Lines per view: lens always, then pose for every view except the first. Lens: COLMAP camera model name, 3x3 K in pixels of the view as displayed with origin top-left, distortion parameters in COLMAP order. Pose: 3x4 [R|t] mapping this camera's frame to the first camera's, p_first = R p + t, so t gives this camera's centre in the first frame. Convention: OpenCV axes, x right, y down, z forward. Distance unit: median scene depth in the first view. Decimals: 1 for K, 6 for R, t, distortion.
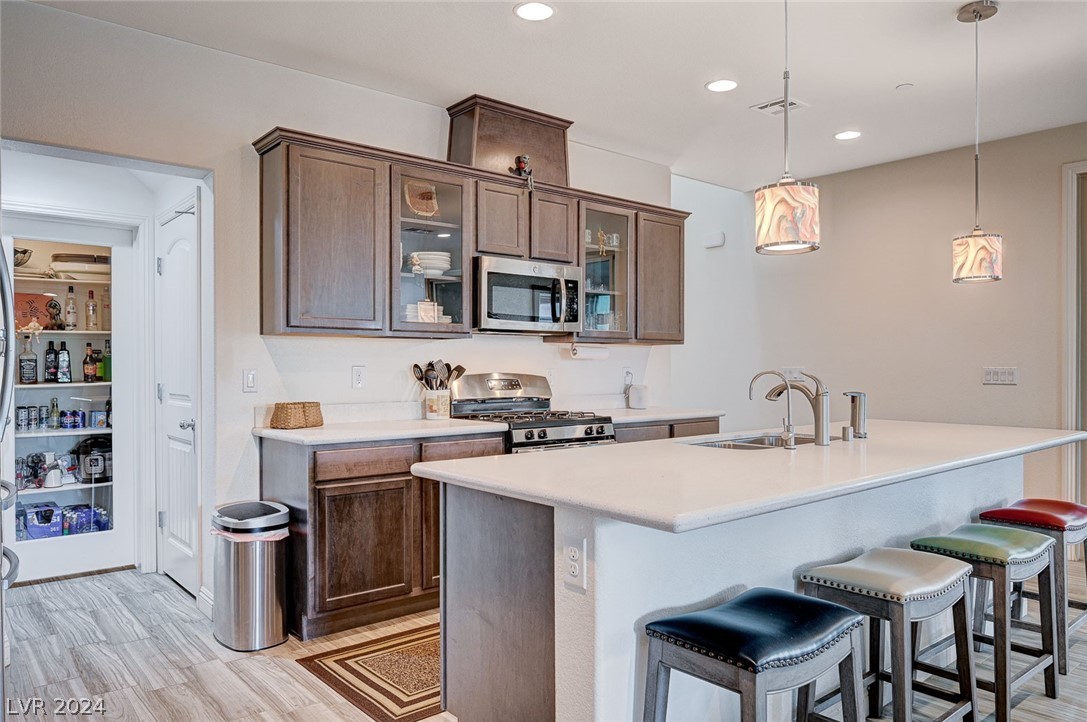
lens RADIAL K [[747.8, 0, 543.5], [0, 747.8, 361.0], [0, 0, 1]] dist [-0.024494, -0.001518]
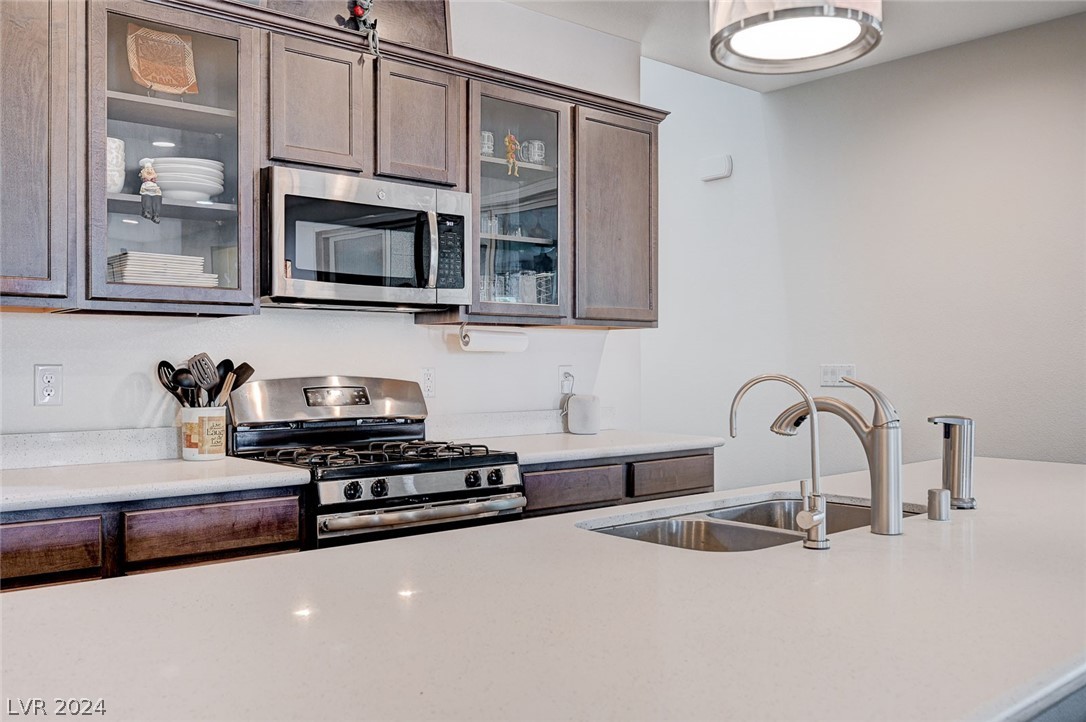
lens RADIAL K [[954.4, 0, 543.0], [0, 954.4, 361.0], [0, 0, 1]] dist [-0.024888, 0.009493]
pose [[0.999869, -0.001578, 0.016116, 0.099301], [0.001506, 0.999989, 0.004438, 0.001302], [-0.016123, -0.004413, 0.999860, 0.271459]]
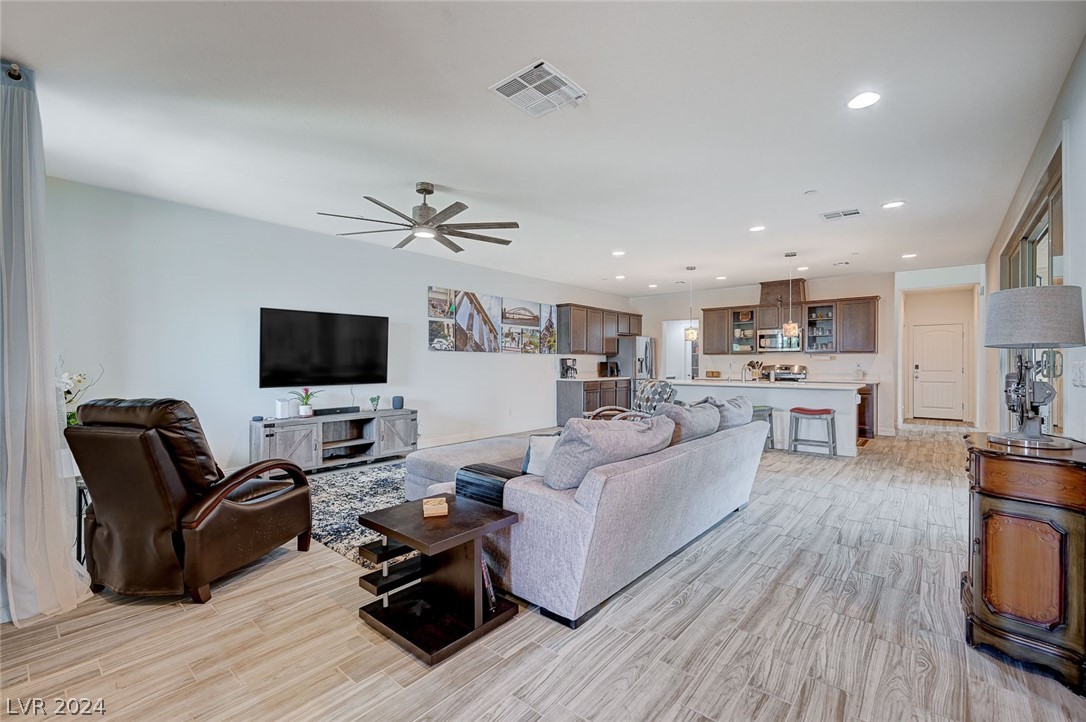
lens RADIAL K [[457.0, 0, 543.0], [0, 457.0, 361.0], [0, 0, 1]] dist [0.001265, 0.000094]
pose [[0.153866, -0.002295, -0.988089, 1.734179], [0.005964, 0.999981, -0.001394, -0.003095], [0.988074, -0.005679, 0.153877, -0.279990]]
